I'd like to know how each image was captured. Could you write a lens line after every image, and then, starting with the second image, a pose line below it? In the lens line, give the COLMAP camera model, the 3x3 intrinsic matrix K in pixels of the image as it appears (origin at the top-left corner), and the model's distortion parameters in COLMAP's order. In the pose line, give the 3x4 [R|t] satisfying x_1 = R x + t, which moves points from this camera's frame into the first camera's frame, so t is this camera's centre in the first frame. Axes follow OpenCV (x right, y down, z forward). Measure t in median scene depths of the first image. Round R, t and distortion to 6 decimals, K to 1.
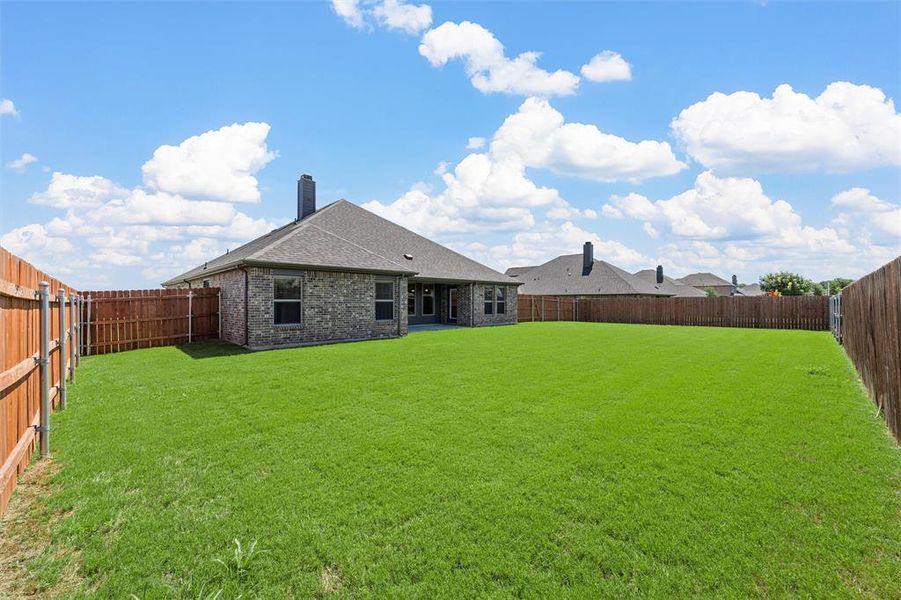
lens RADIAL K [[498.6, 0, 450.5], [0, 498.6, 300.0], [0, 0, 1]] dist [0.002826, -0.000155]
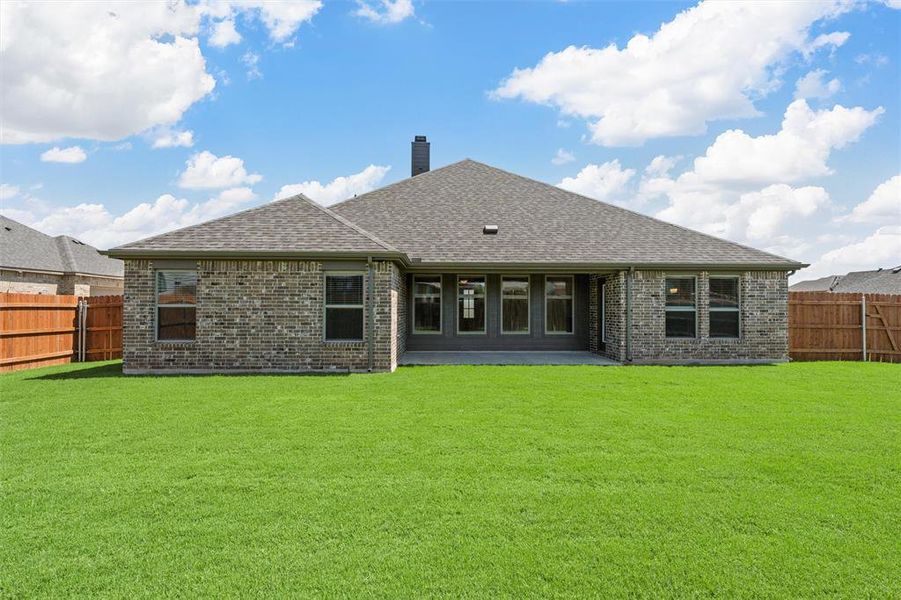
lens RADIAL K [[498.6, 0, 450.5], [0, 498.6, 300.0], [0, 0, 1]] dist [0.002826, -0.000155]
pose [[0.641709, -0.013387, -0.766831, 0.382339], [-0.002041, 0.999814, -0.019162, 0.004855], [0.766945, 0.013861, 0.641563, 0.727273]]
